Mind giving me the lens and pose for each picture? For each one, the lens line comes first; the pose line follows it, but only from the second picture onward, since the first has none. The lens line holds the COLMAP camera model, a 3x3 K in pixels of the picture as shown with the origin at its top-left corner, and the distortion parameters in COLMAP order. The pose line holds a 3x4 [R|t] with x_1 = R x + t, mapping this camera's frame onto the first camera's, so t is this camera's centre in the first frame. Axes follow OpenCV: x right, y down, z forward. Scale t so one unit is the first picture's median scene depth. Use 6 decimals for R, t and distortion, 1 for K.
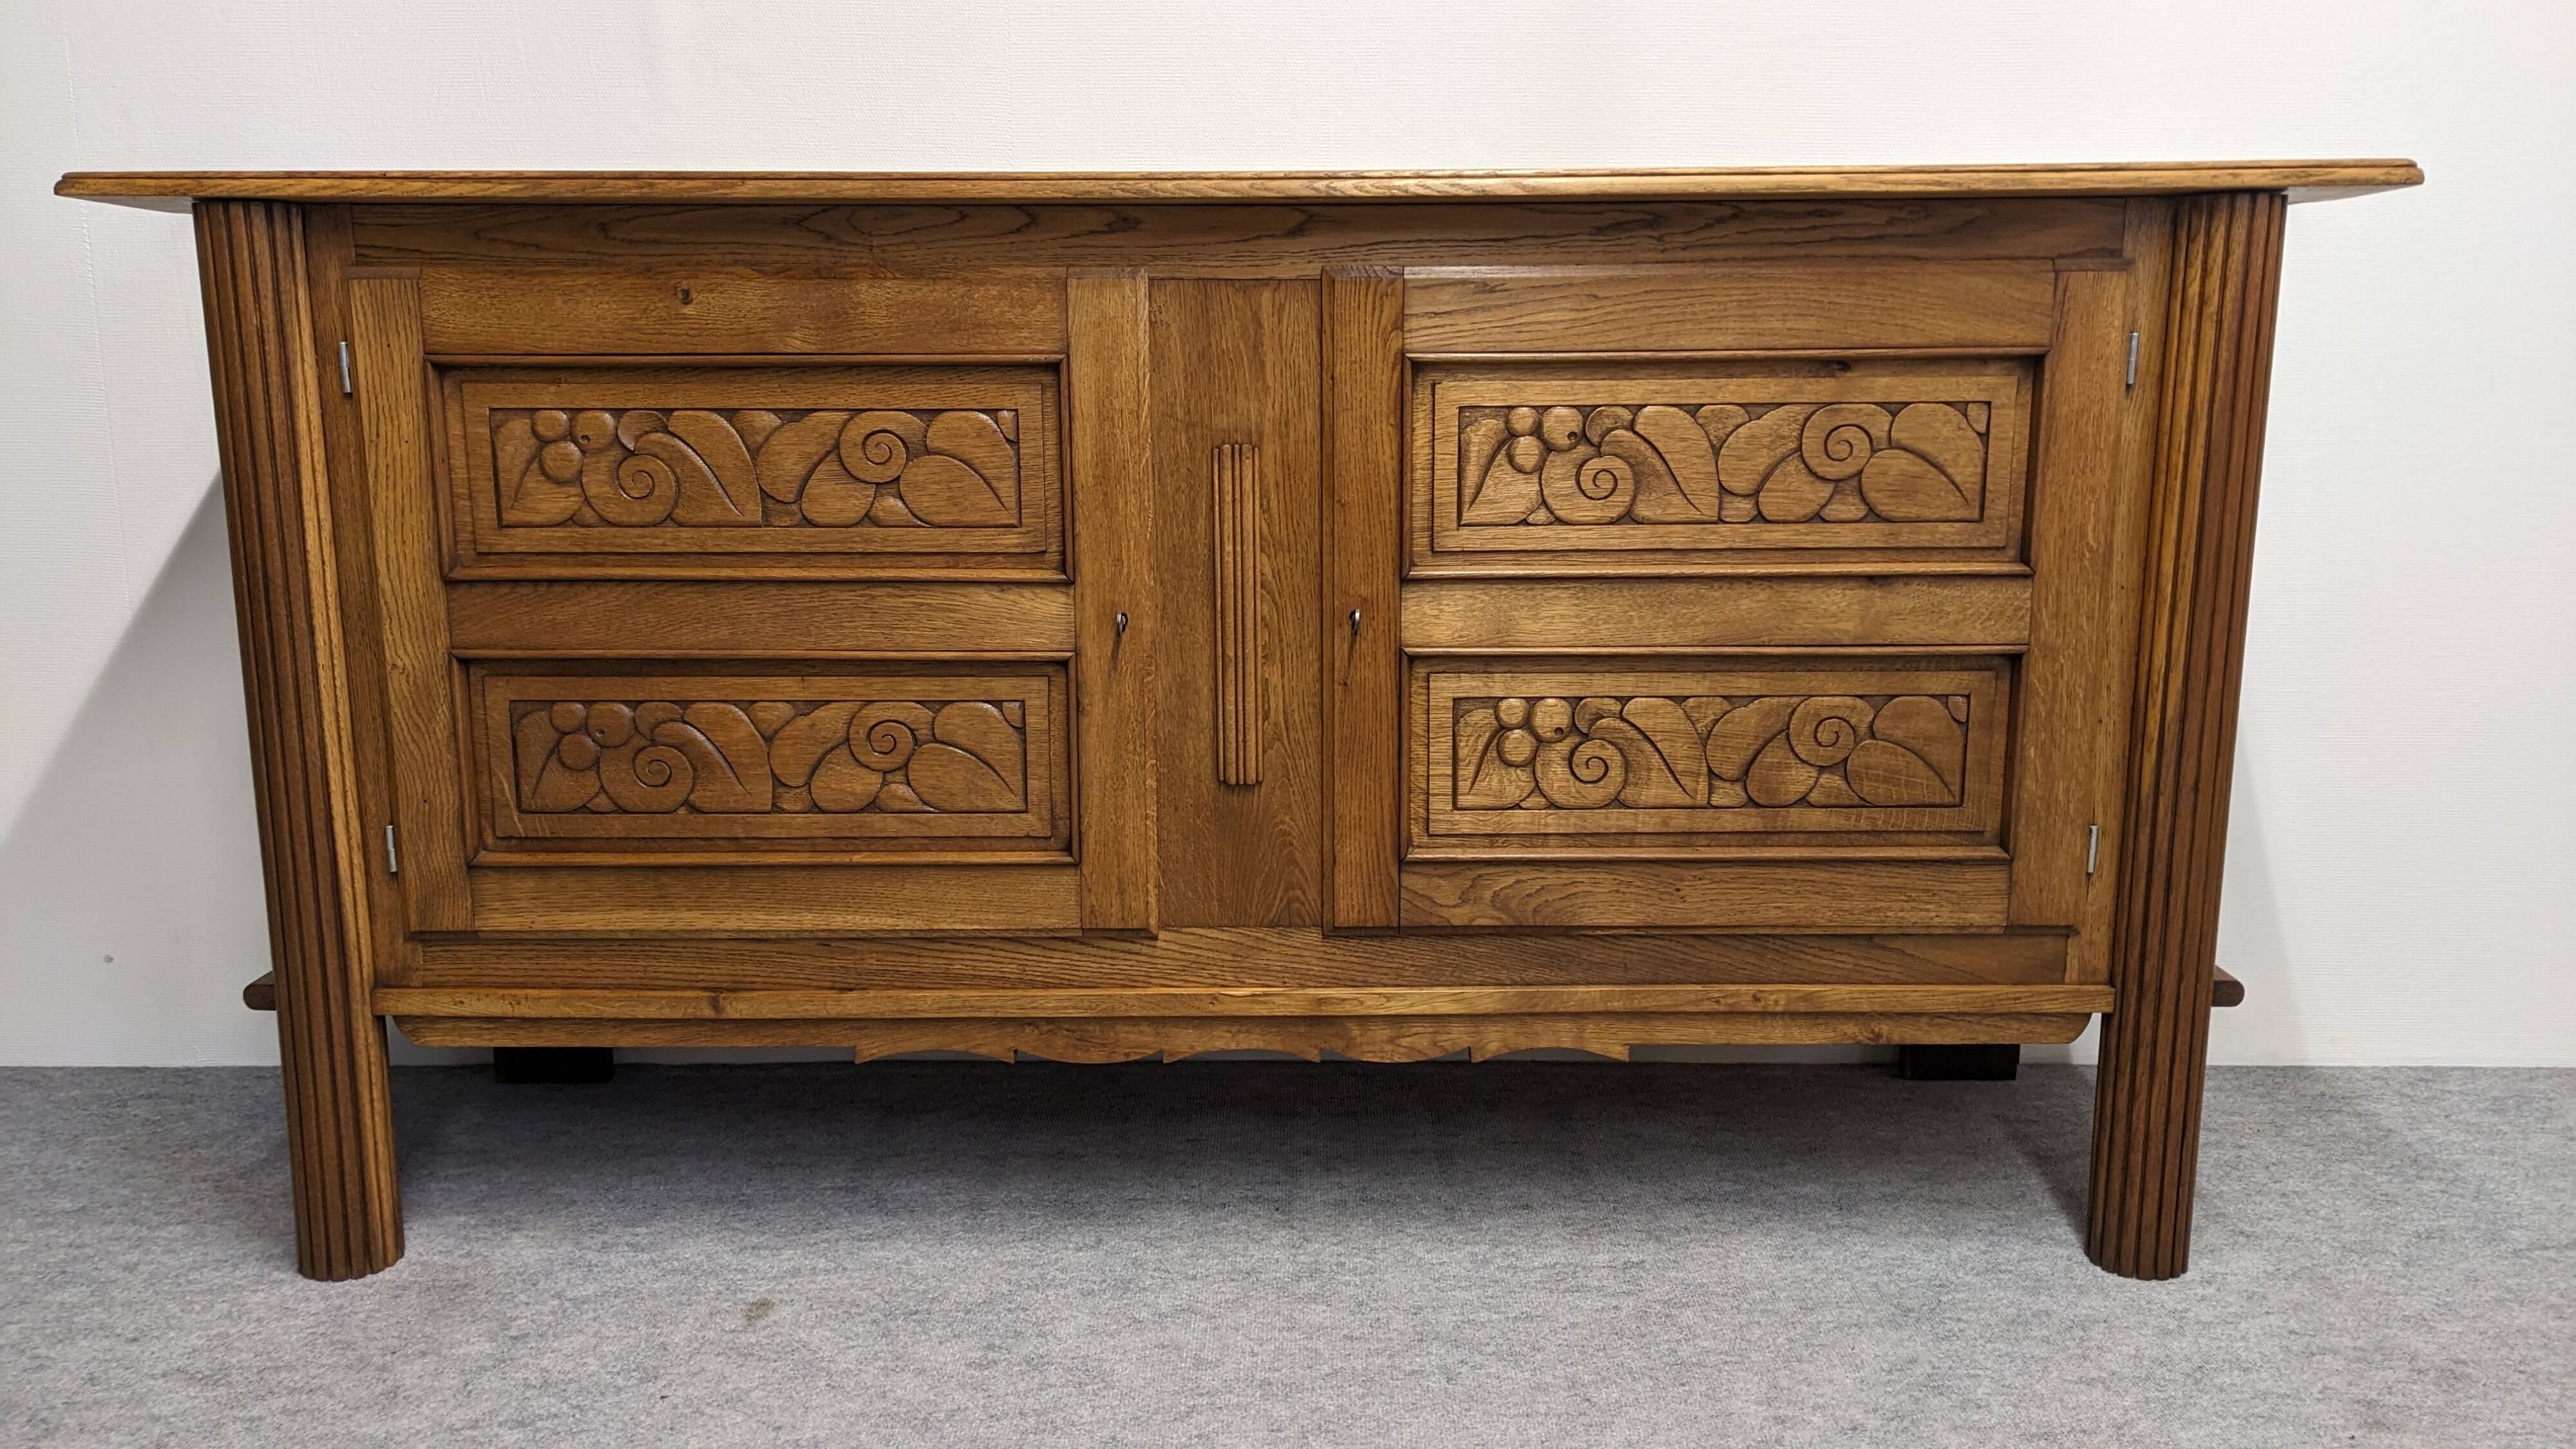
lens RADIAL K [[2018.8, 0, 1286.3], [0, 2018.8, 738.4], [0, 0, 1]] dist [0.062038, -0.100178]
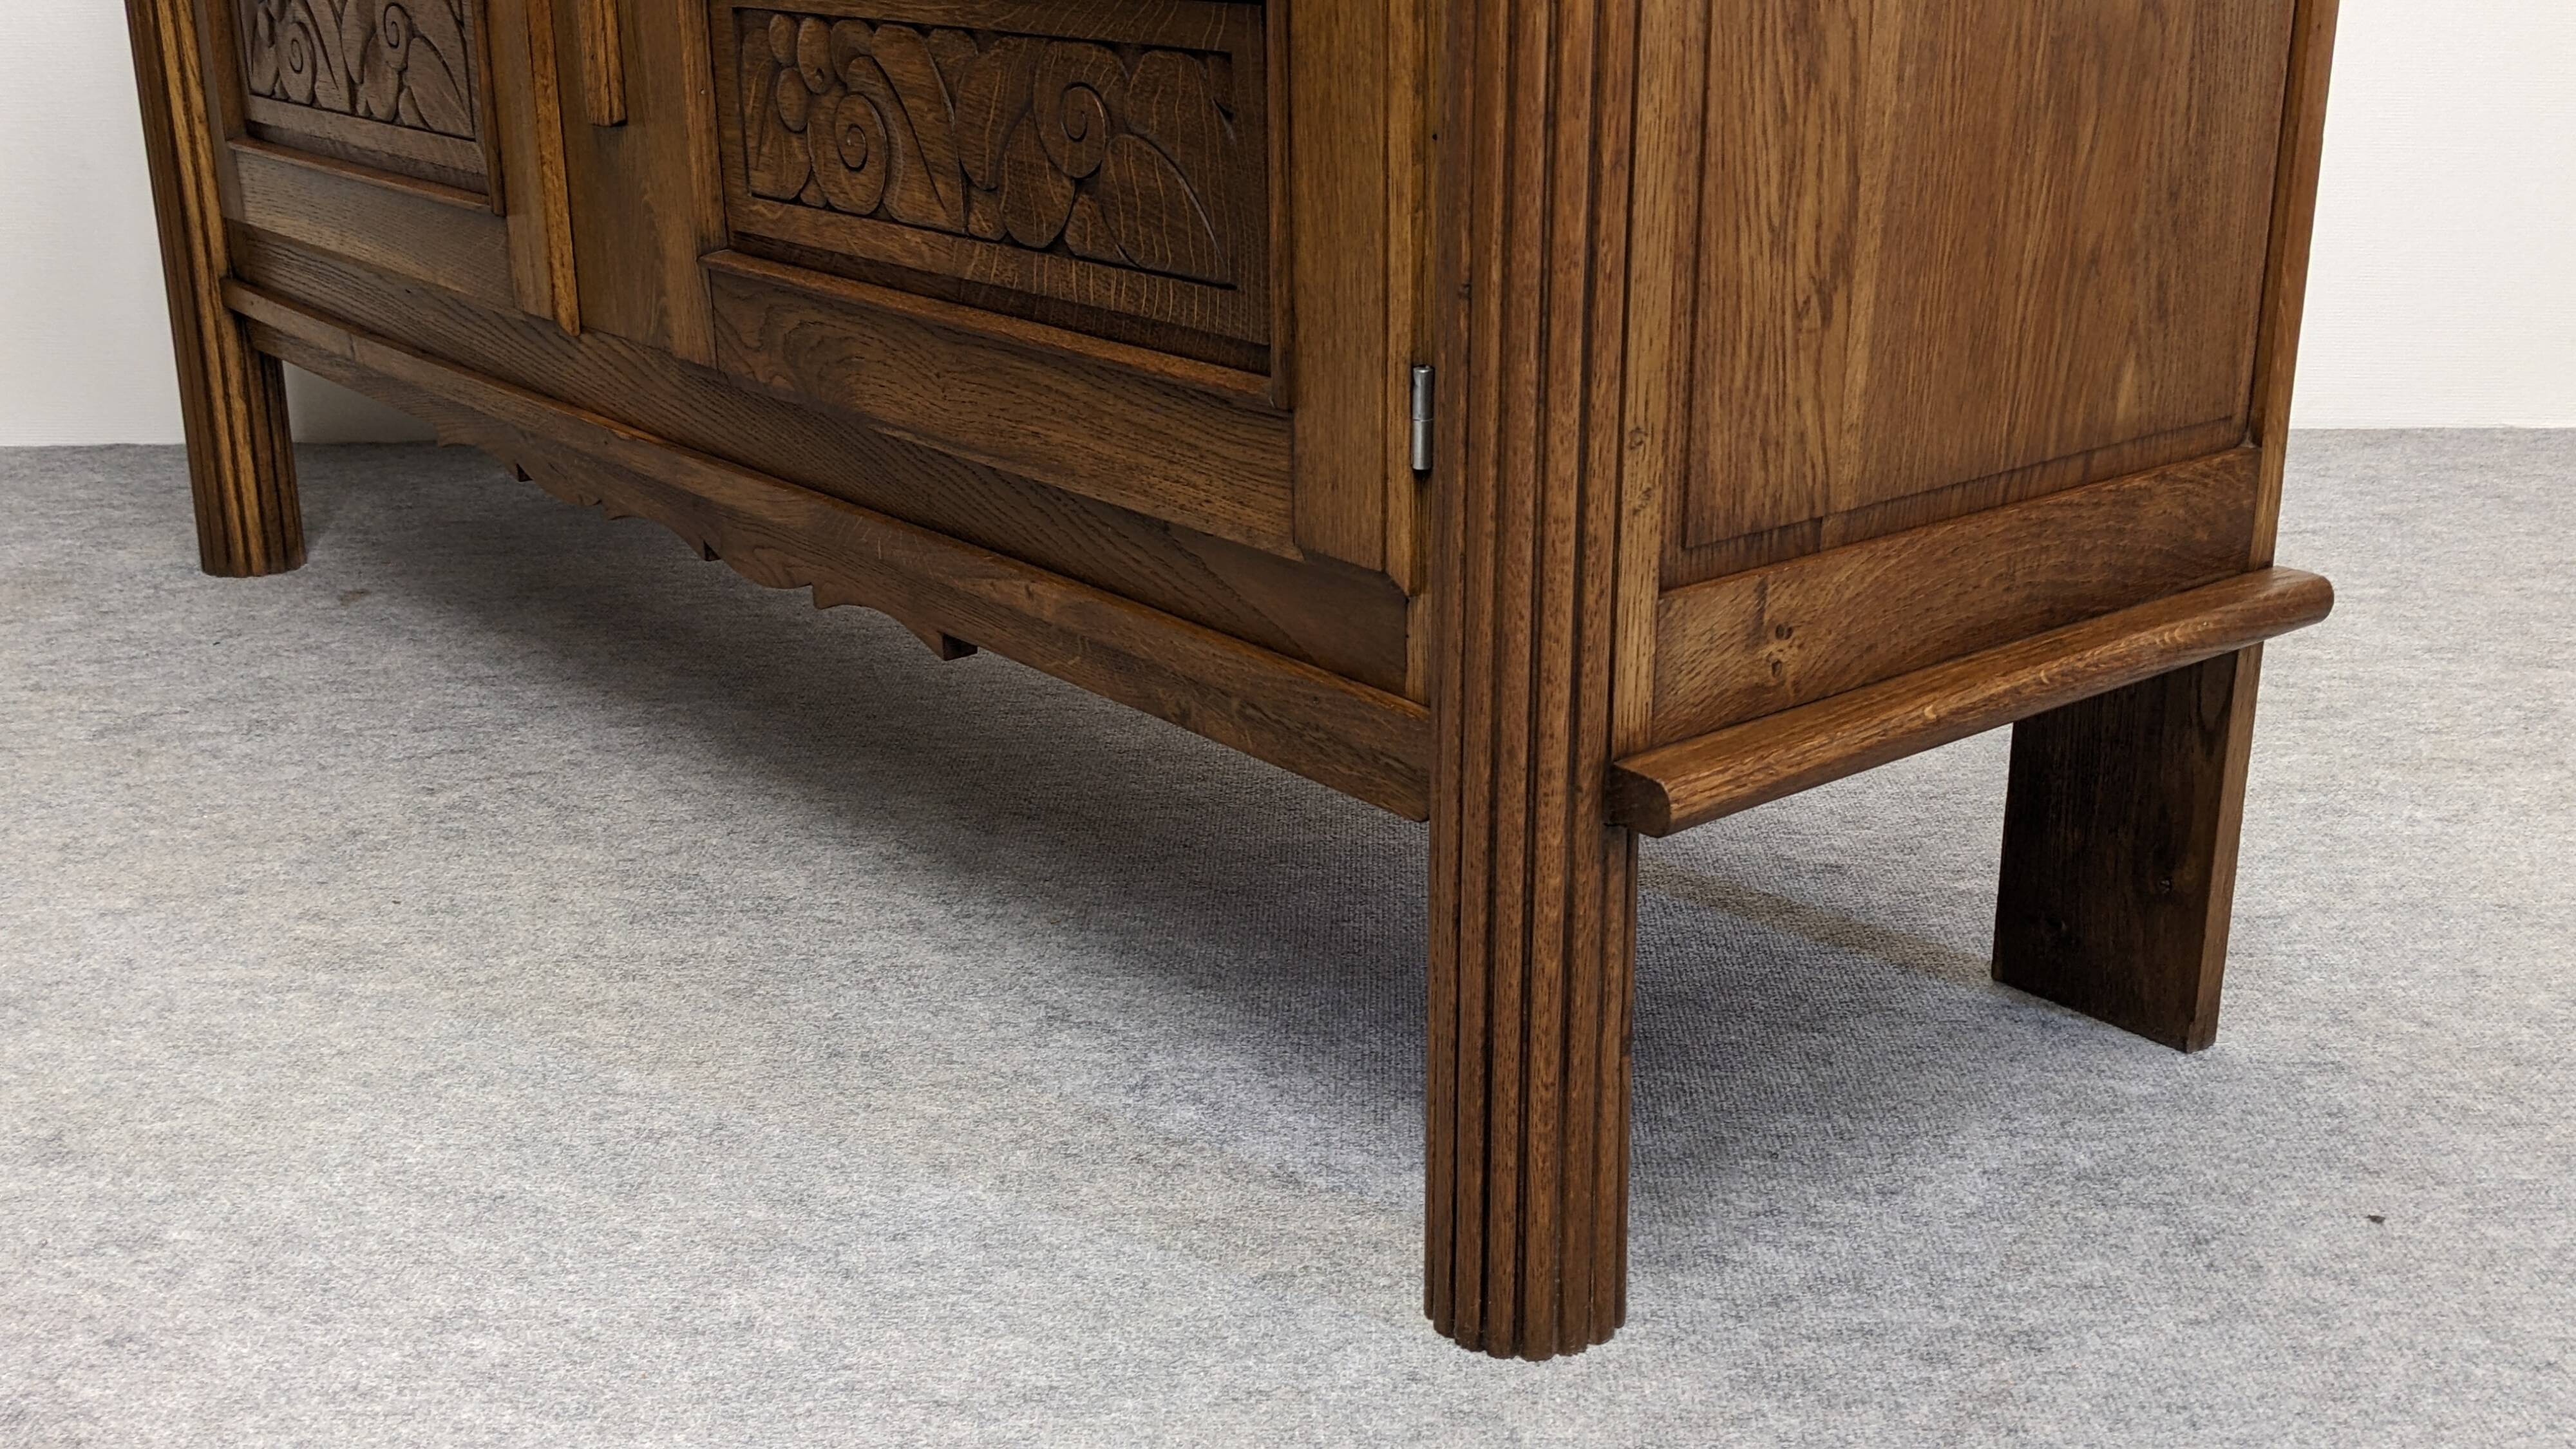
lens RADIAL K [[2640.9, 0, 1349.9], [0, 2640.9, 780.6], [0, 0, 1]] dist [0.002257, 0.000000]
pose [[0.646797, 0.261262, -0.716516, 0.865327], [-0.153662, 0.964869, 0.213107, 0.006910], [0.747022, -0.027736, 0.664221, 0.590446]]
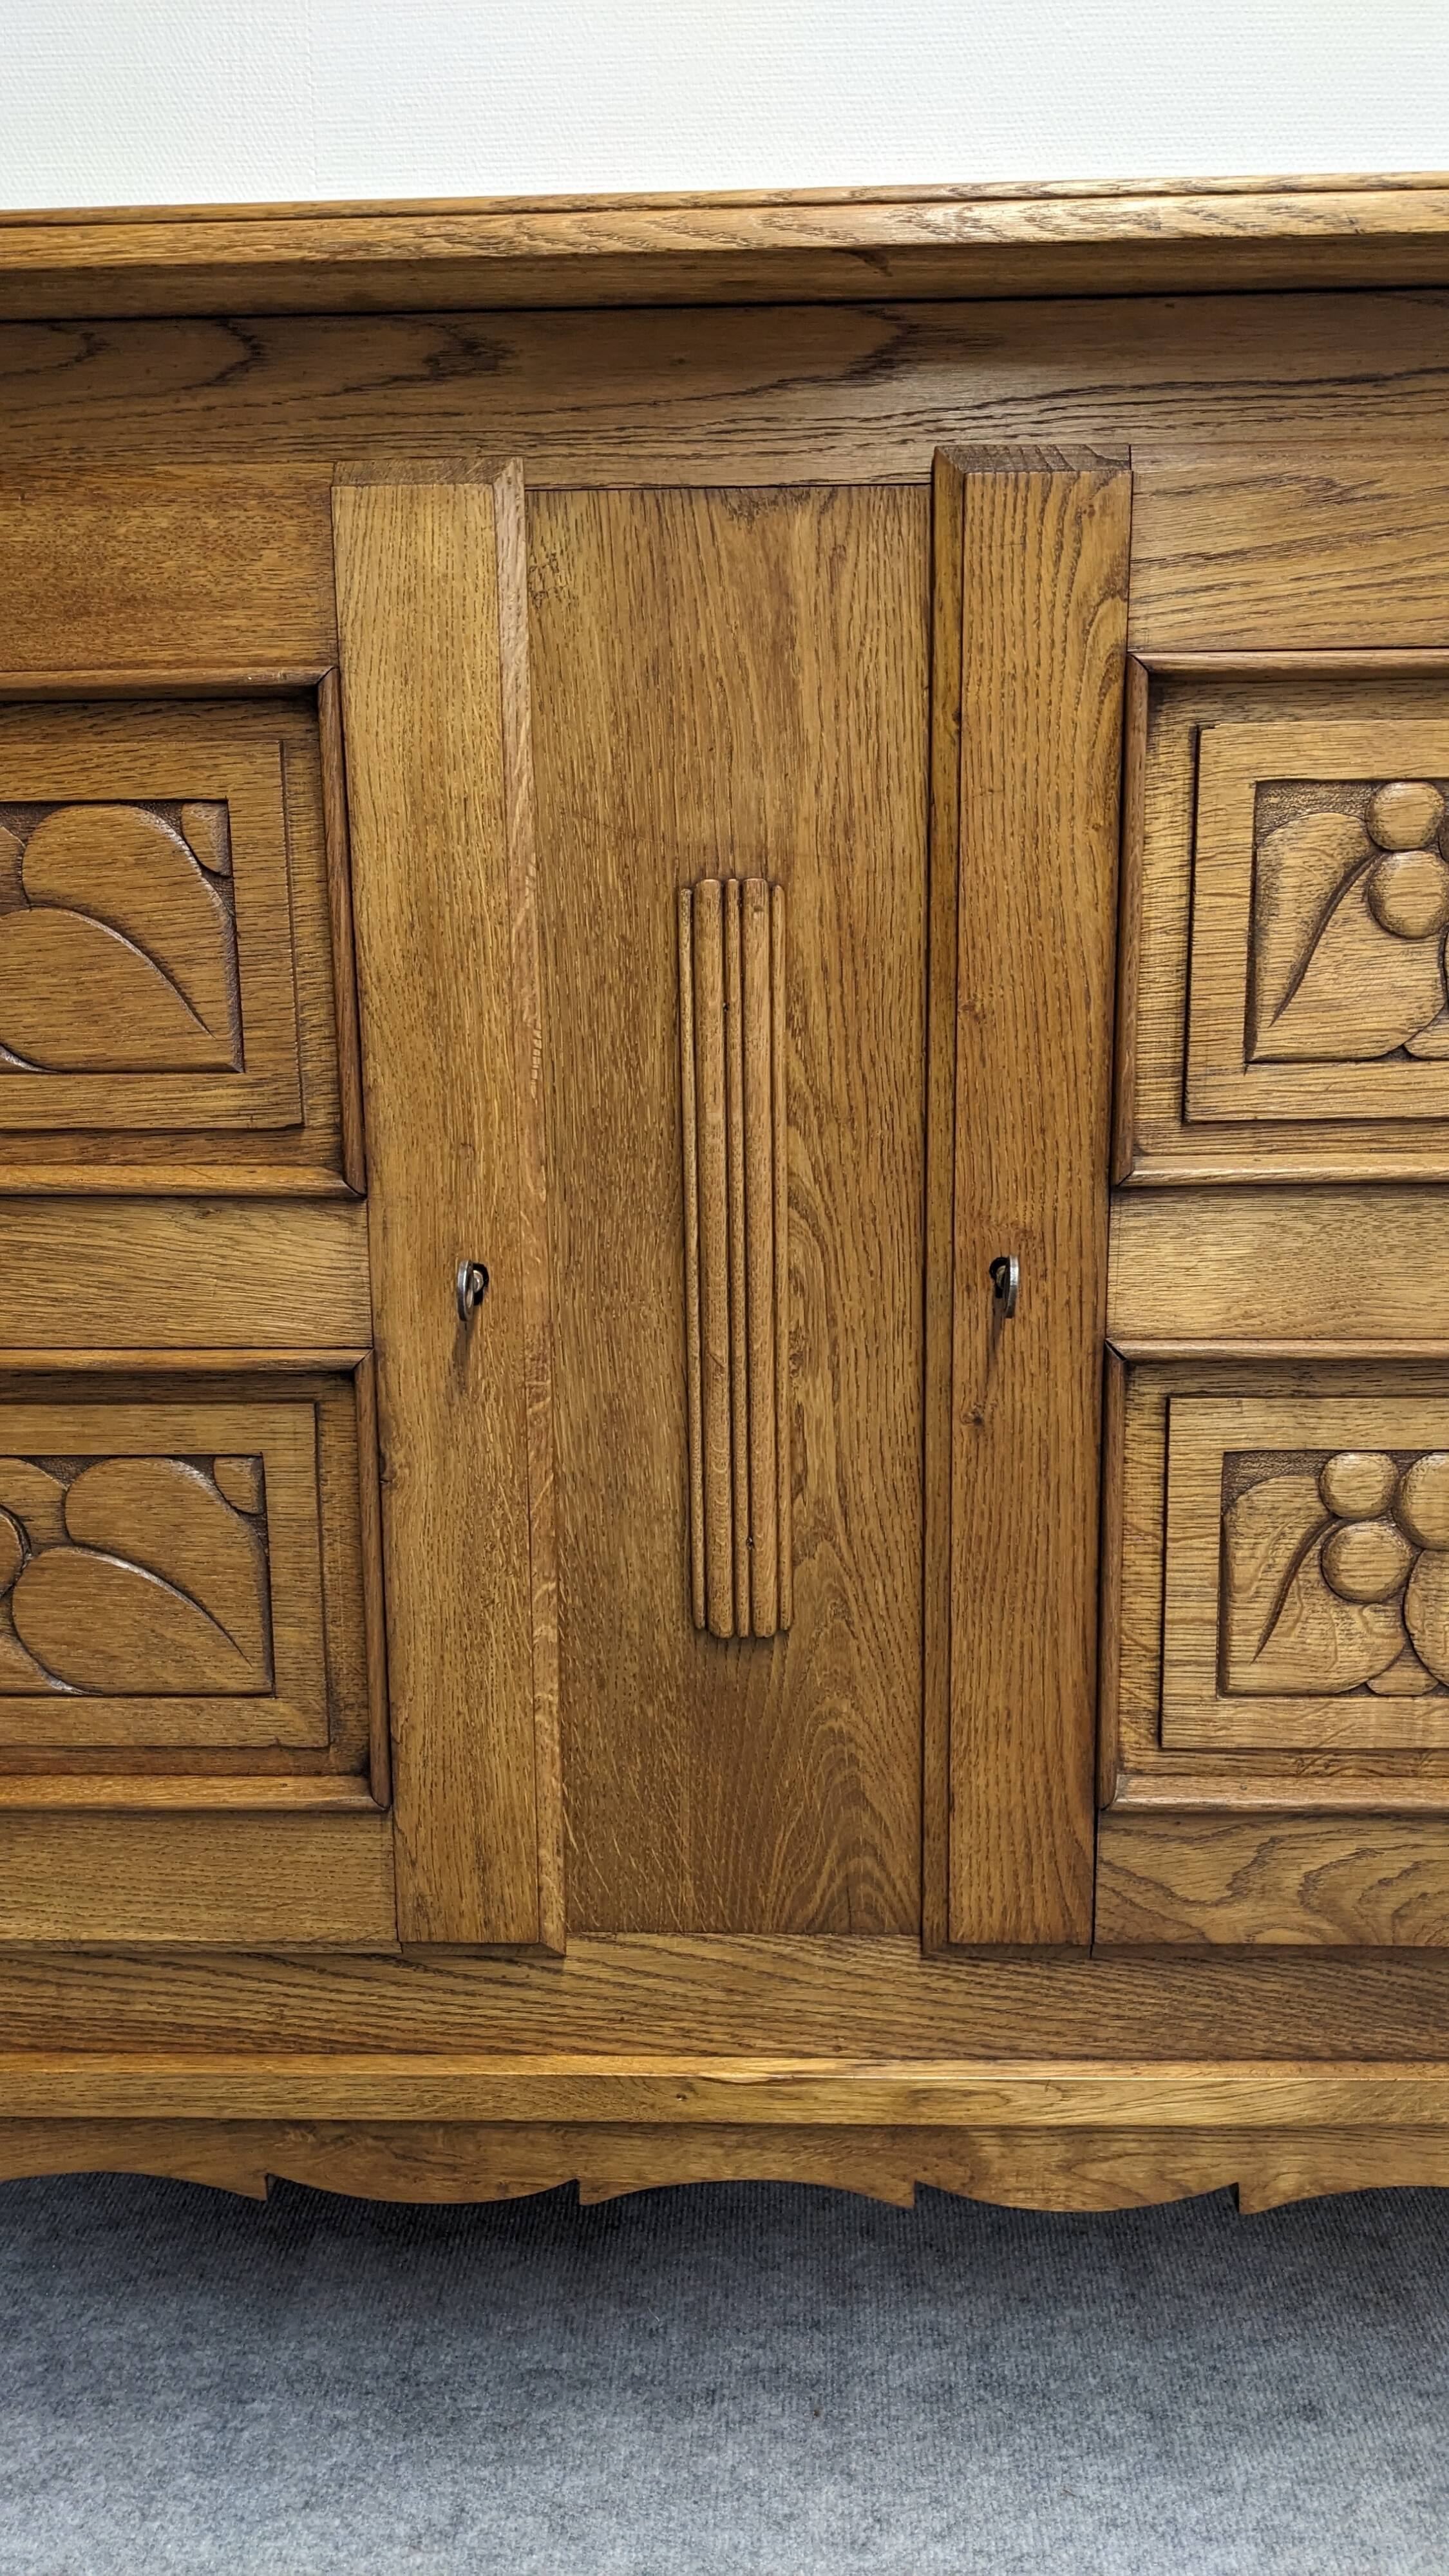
lens RADIAL K [[2018.8, 0, 718.8], [0, 2018.8, 1280.4], [0, 0, 1]] dist [0.062038, -0.100178]
pose [[0.999443, -0.001564, -0.033345, -0.012969], [0.001851, 0.999961, 0.008587, -0.061813], [0.033331, -0.008644, 0.999407, 0.555102]]
